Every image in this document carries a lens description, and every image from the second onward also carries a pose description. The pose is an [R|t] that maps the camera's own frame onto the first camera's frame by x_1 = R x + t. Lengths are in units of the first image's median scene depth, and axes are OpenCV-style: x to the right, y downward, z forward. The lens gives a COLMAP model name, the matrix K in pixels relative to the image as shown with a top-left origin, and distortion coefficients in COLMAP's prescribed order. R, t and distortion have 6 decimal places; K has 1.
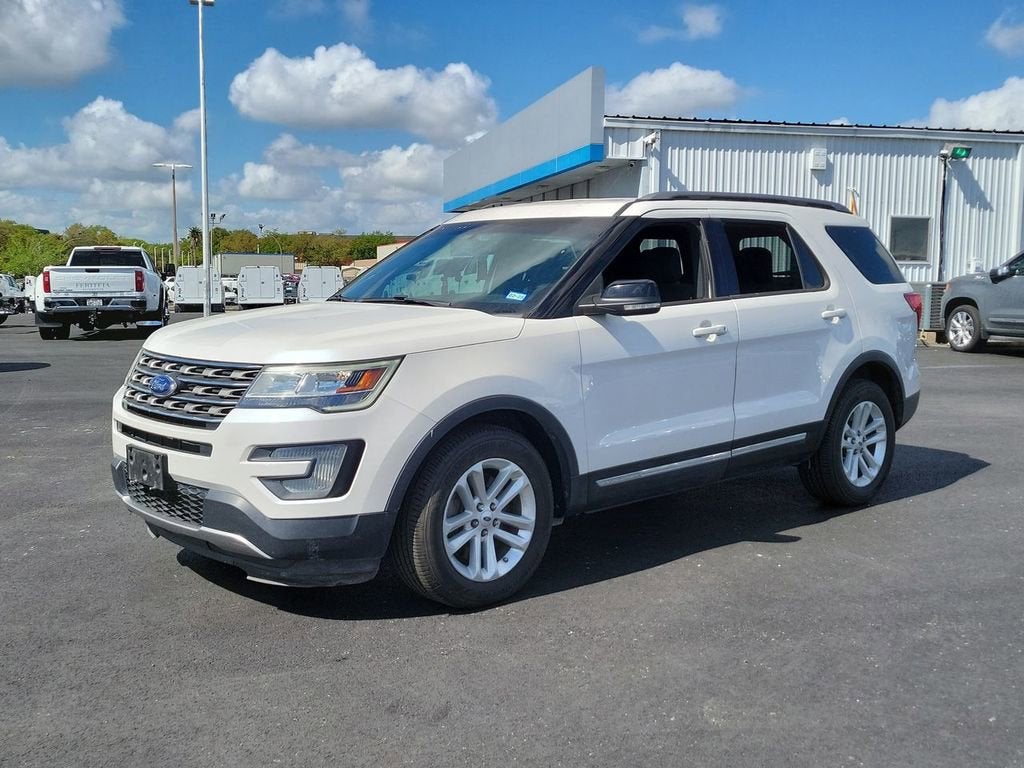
lens RADIAL K [[1097.3, 0, 508.1], [0, 1097.3, 373.9], [0, 0, 1]] dist [0.044241, 0.000000]
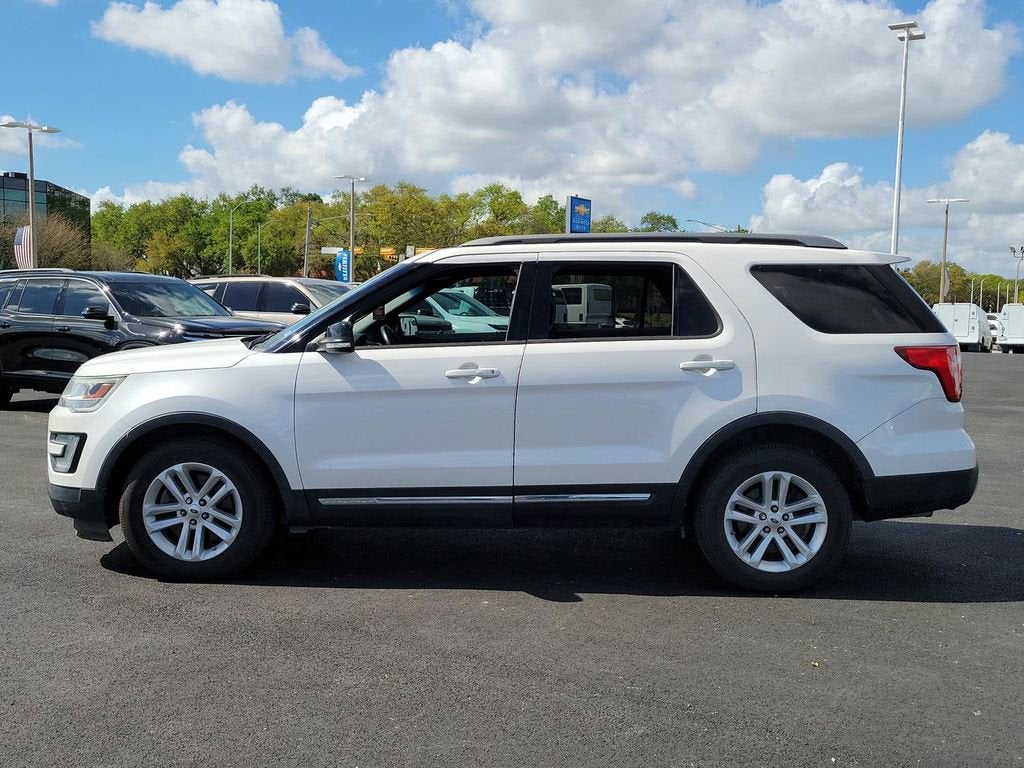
lens RADIAL K [[1097.3, 0, 511.6], [0, 1097.3, 388.0], [0, 0, 1]] dist [0.044241, 0.000000]
pose [[0.700513, 0.060551, -0.711066, 0.894090], [-0.074283, 0.997168, 0.011733, -0.038432], [0.709763, 0.044601, 0.703027, 0.303927]]
